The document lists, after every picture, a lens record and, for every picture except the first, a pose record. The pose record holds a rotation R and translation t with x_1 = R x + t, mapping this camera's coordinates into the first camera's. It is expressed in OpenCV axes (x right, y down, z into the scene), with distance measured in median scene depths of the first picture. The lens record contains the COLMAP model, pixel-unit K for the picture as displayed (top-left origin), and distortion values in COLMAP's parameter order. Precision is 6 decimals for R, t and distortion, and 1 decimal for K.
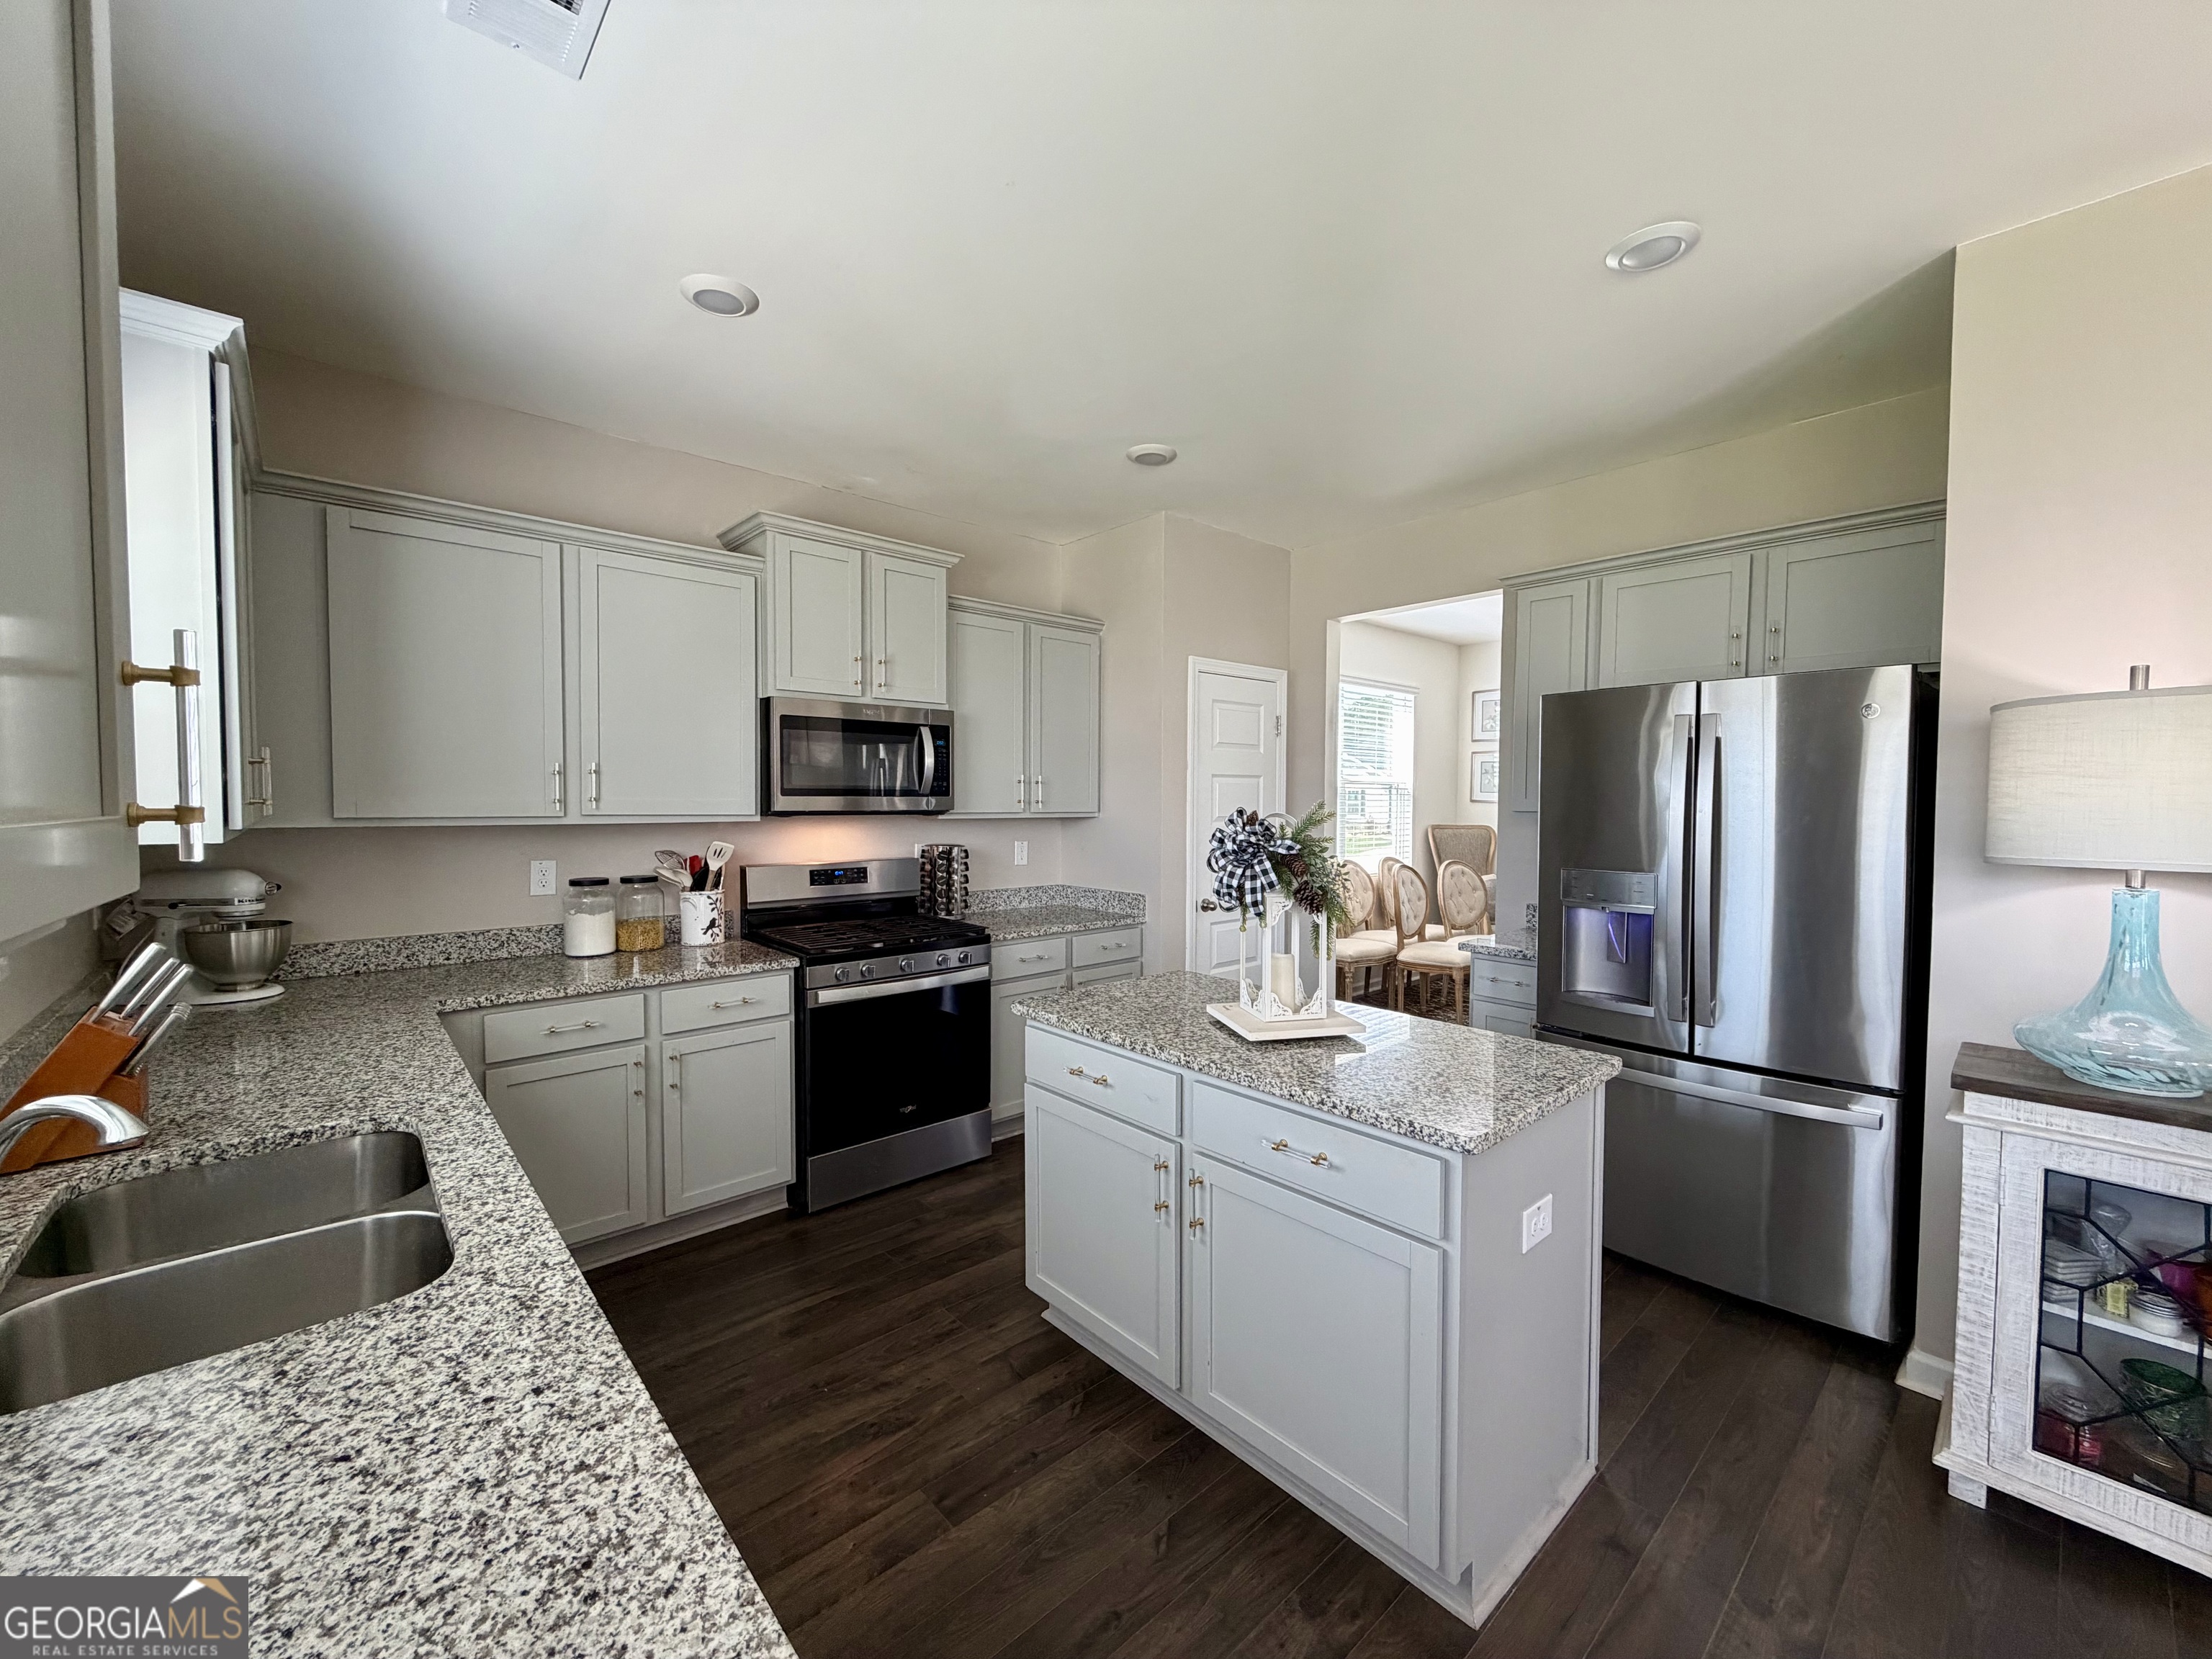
lens RADIAL K [[883.2, 0, 1103.8], [0, 883.2, 824.8], [0, 0, 1]] dist [0.001169, 0.000008]
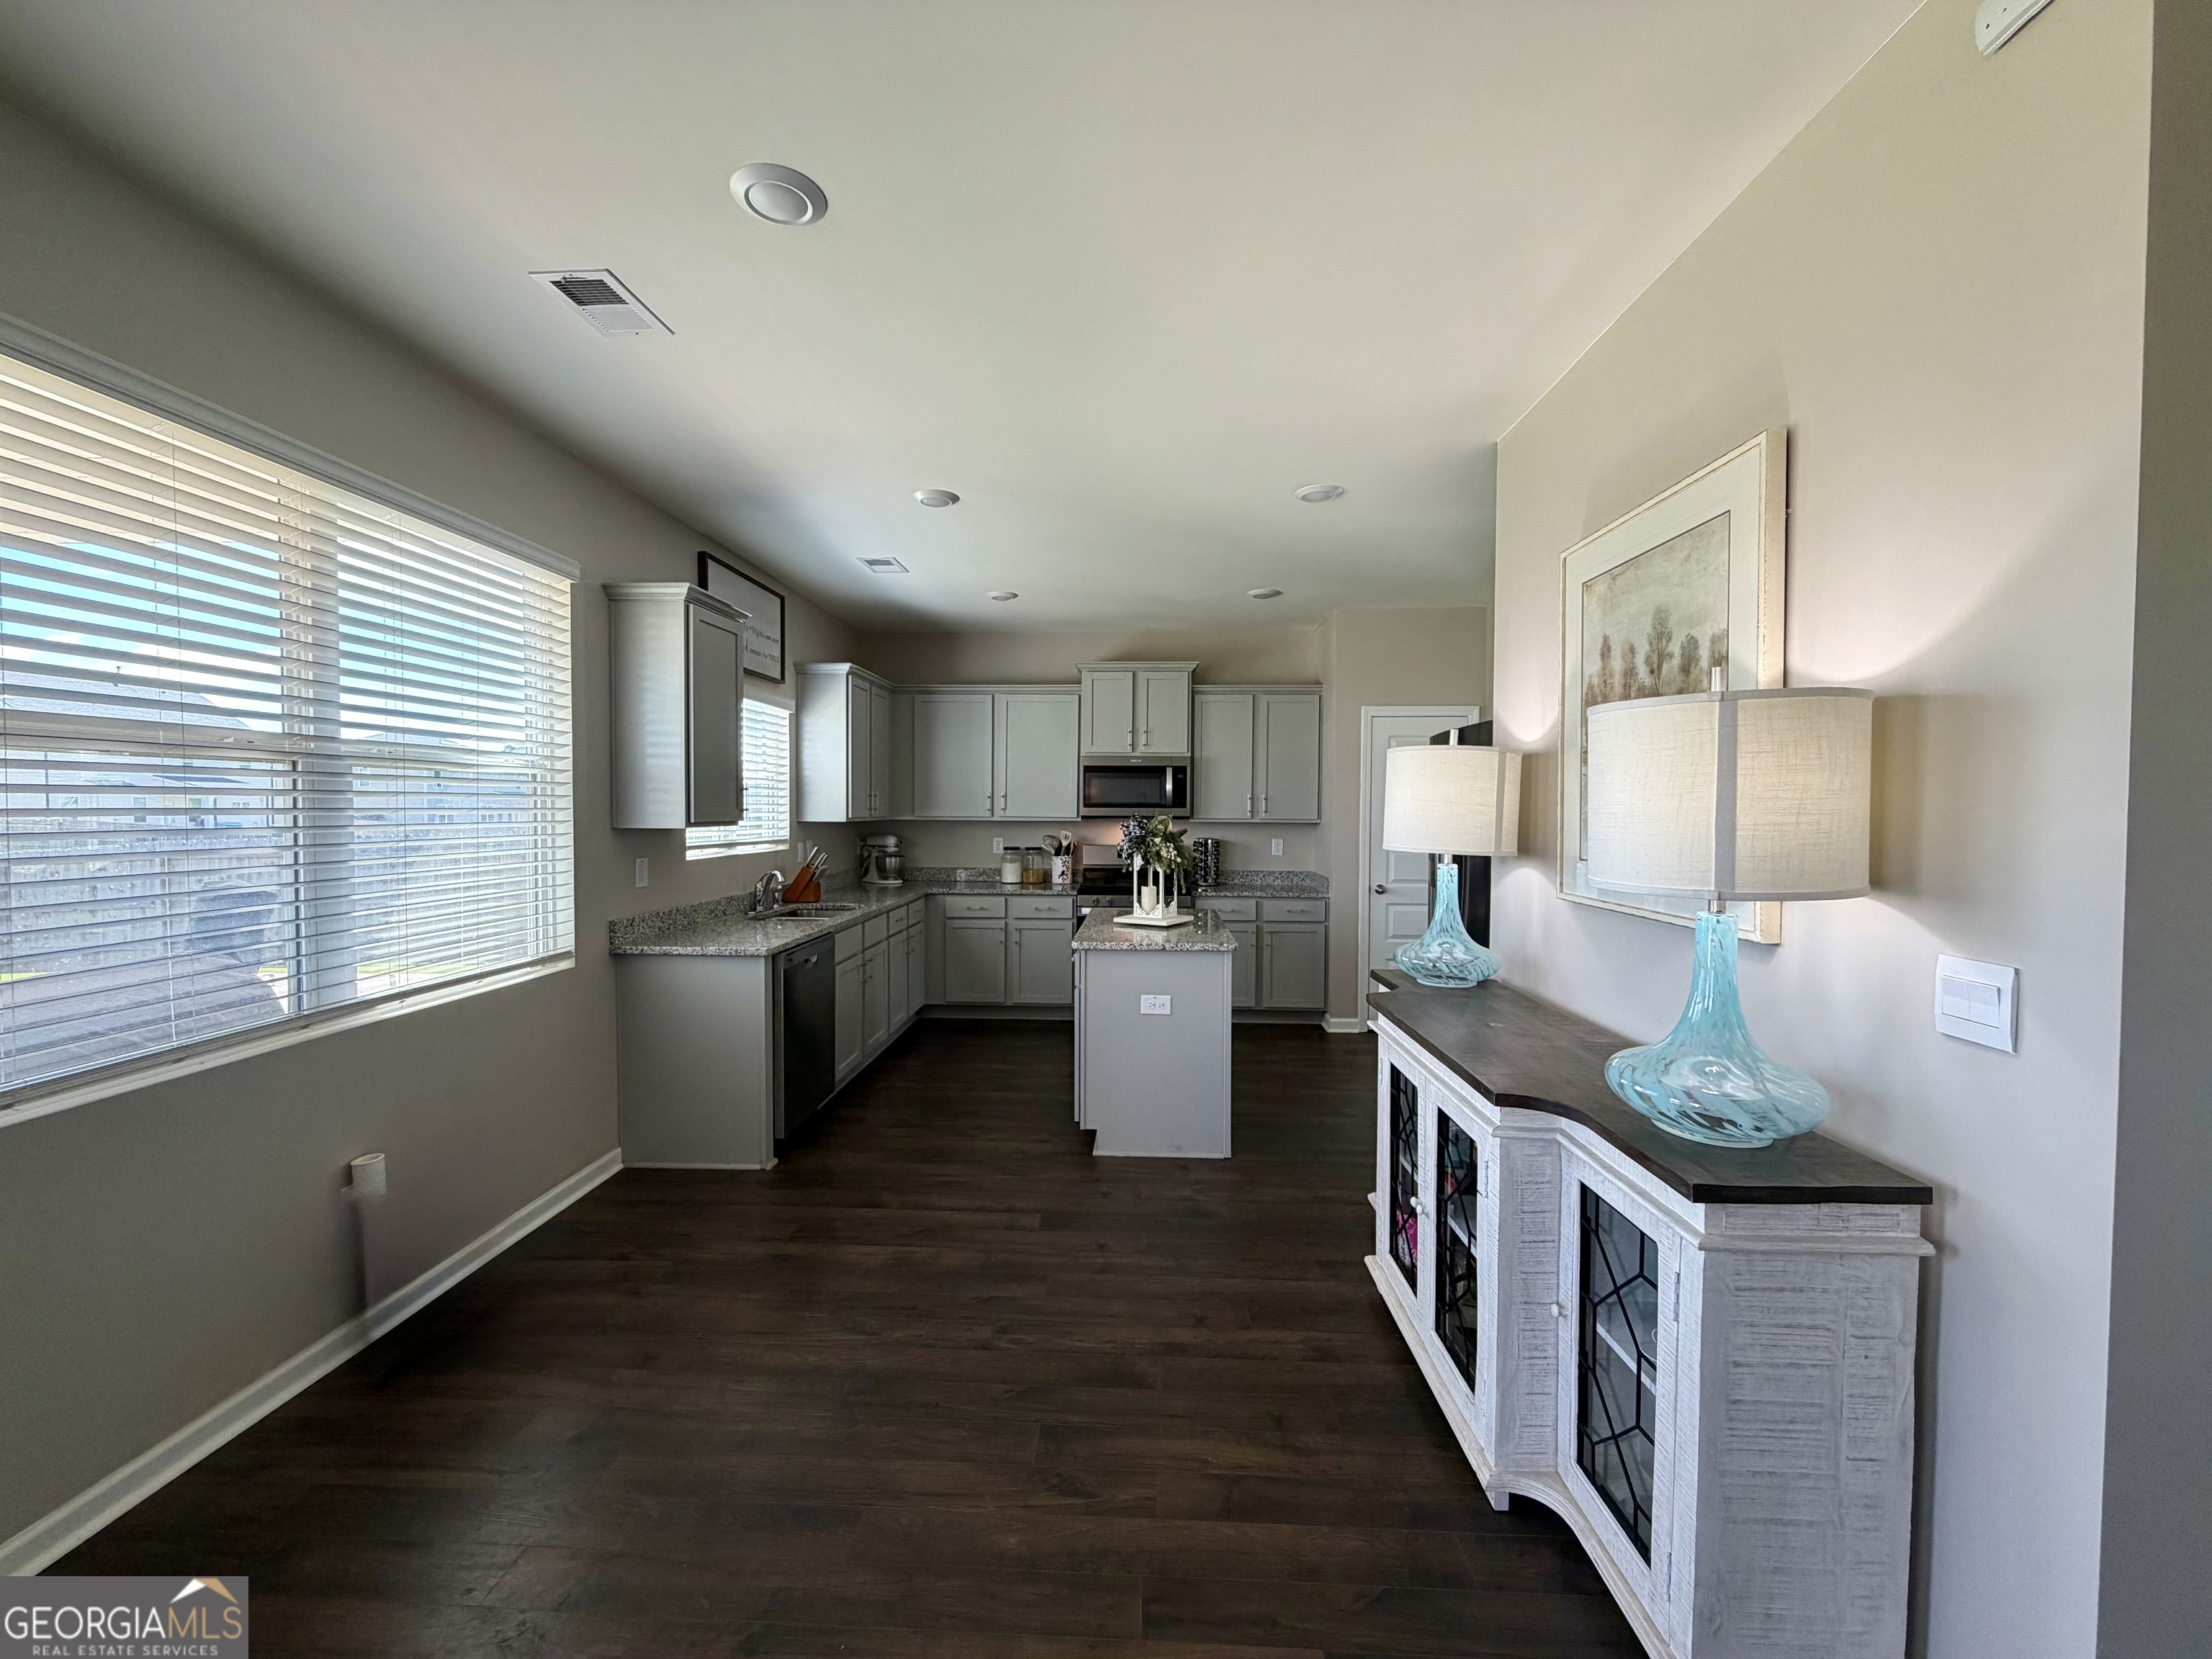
lens RADIAL K [[883.2, 0, 1105.5], [0, 883.2, 825.3], [0, 0, 1]] dist [0.001169, 0.000008]
pose [[0.715245, 0.016803, -0.698672, 0.959016], [-0.024658, 0.999695, -0.001201, 0.006502], [0.698439, 0.018087, 0.715441, -0.323222]]
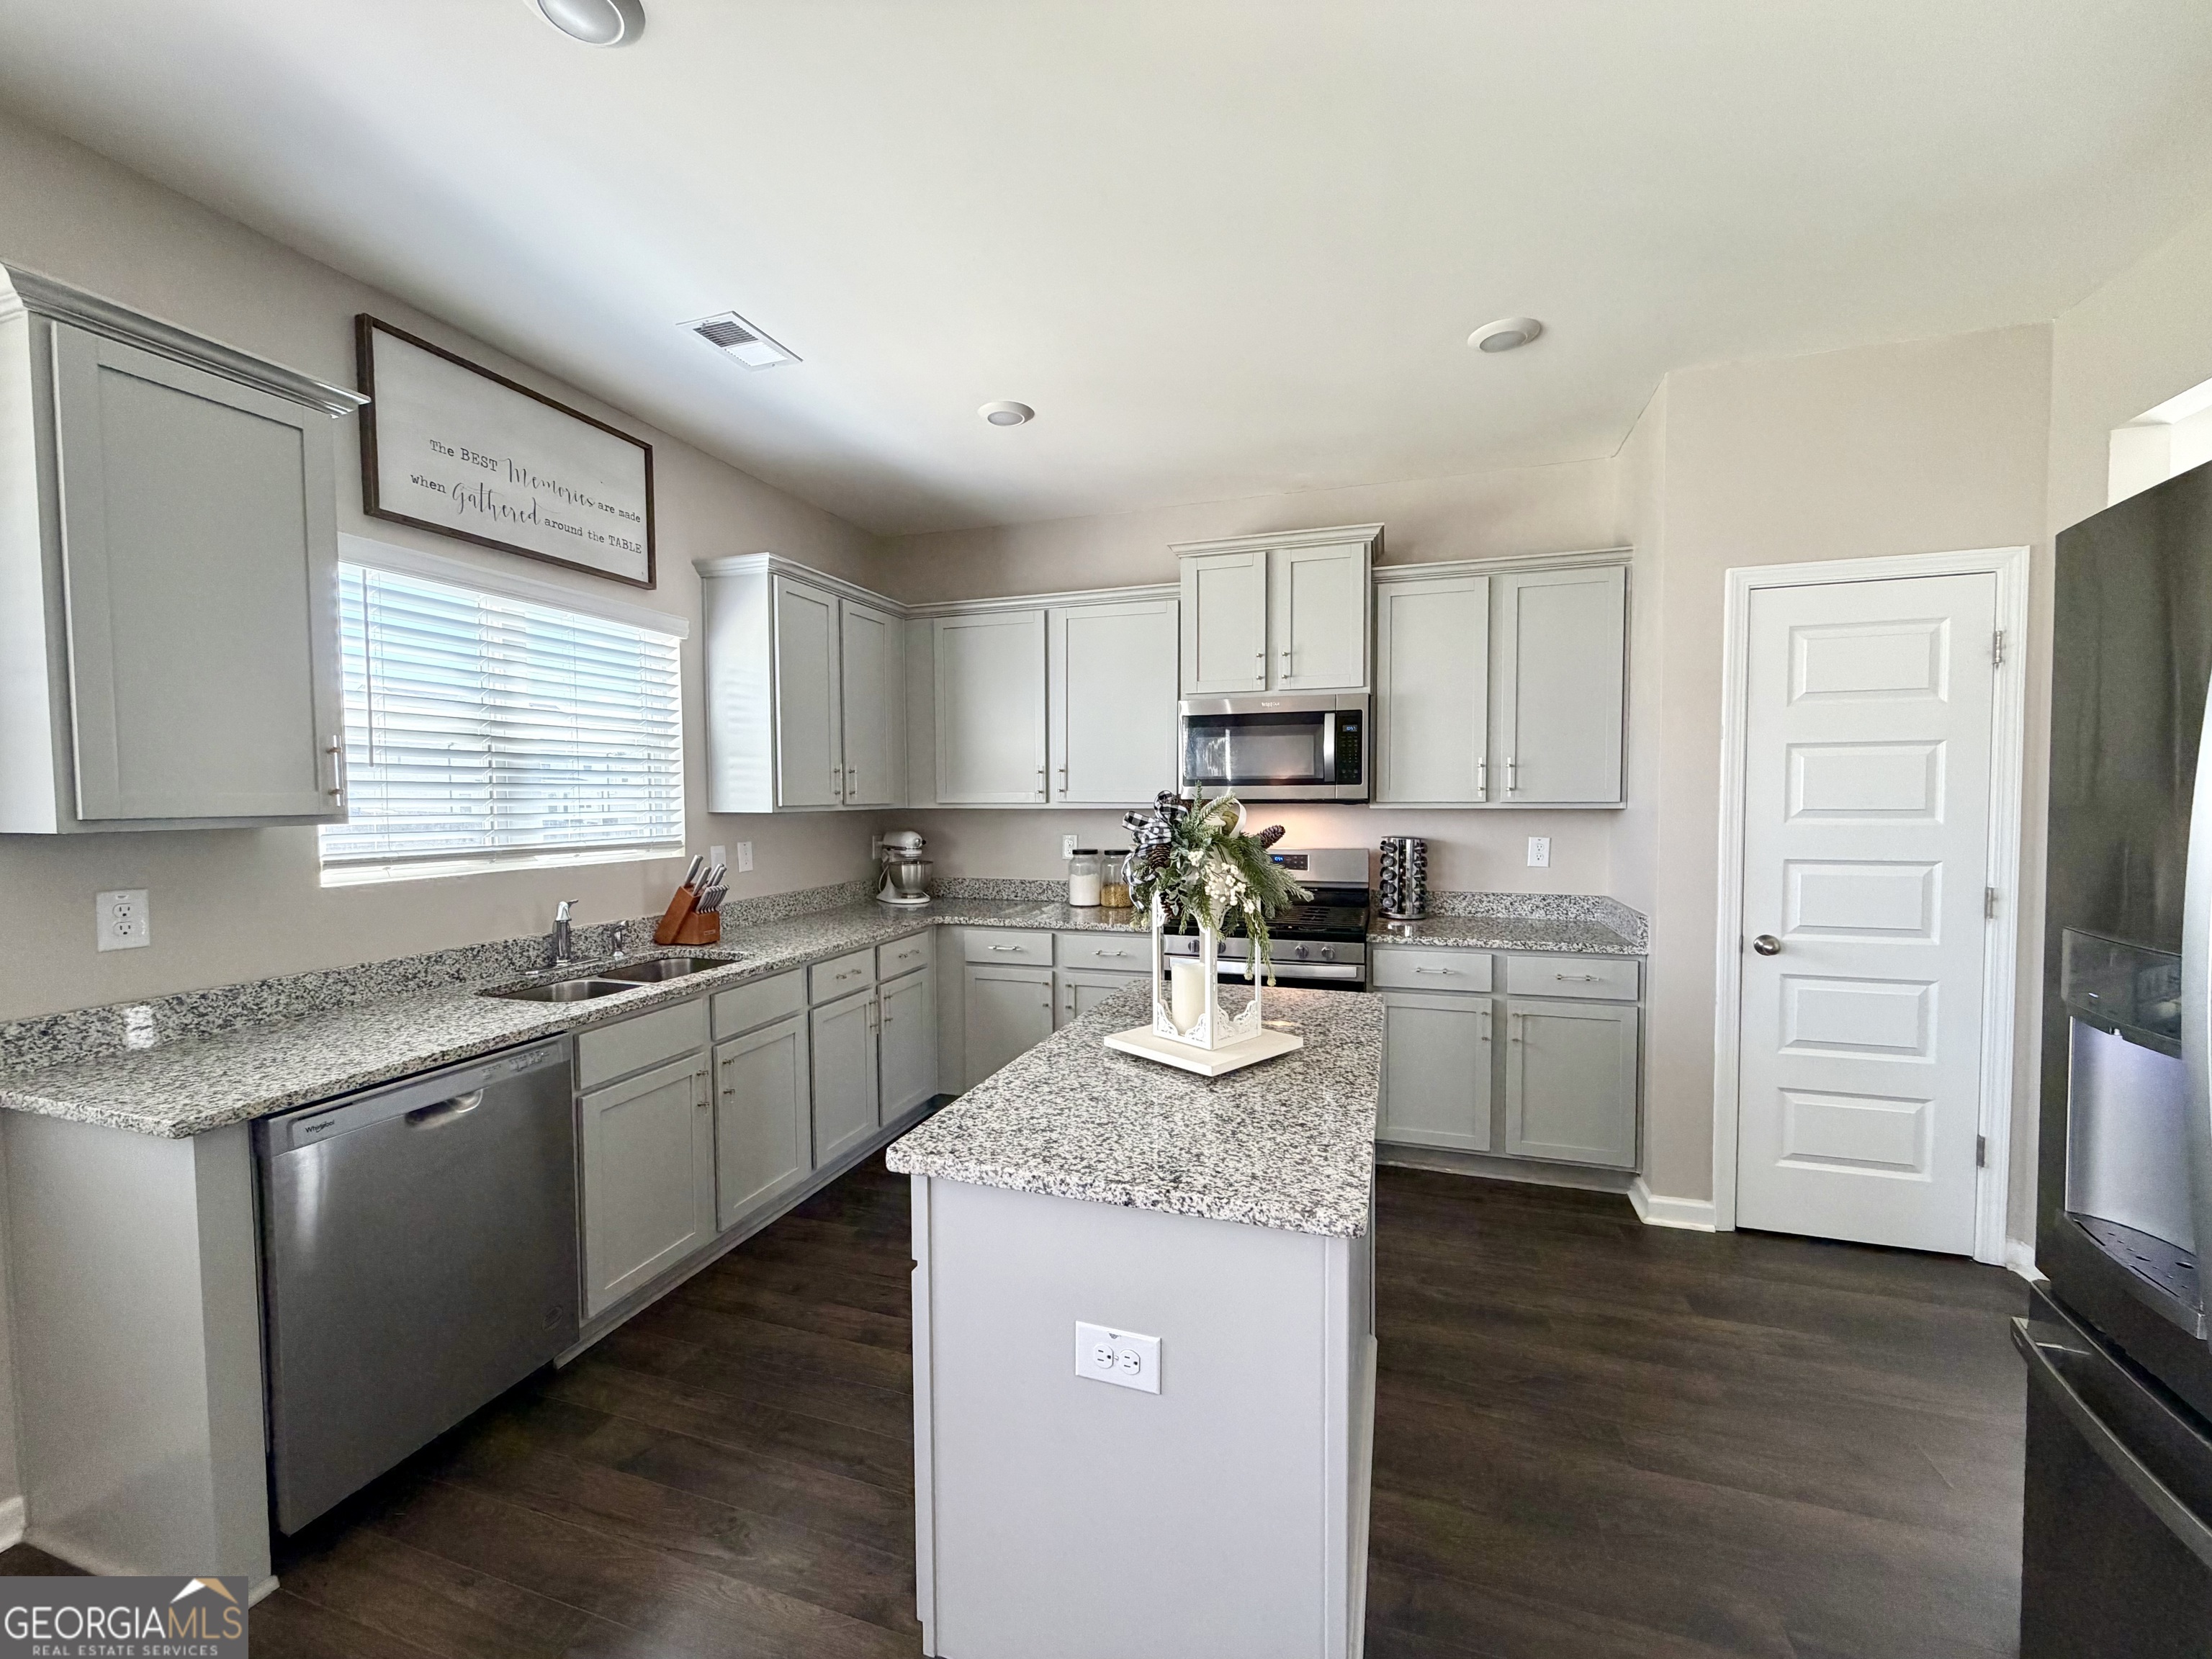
lens RADIAL K [[883.2, 0, 1102.4], [0, 883.2, 827.8], [0, 0, 1]] dist [0.001169, 0.000008]
pose [[0.498233, 0.028330, -0.866580, 0.553802], [-0.018385, 0.999587, 0.022108, -0.001786], [0.866848, 0.004917, 0.498548, 0.315435]]
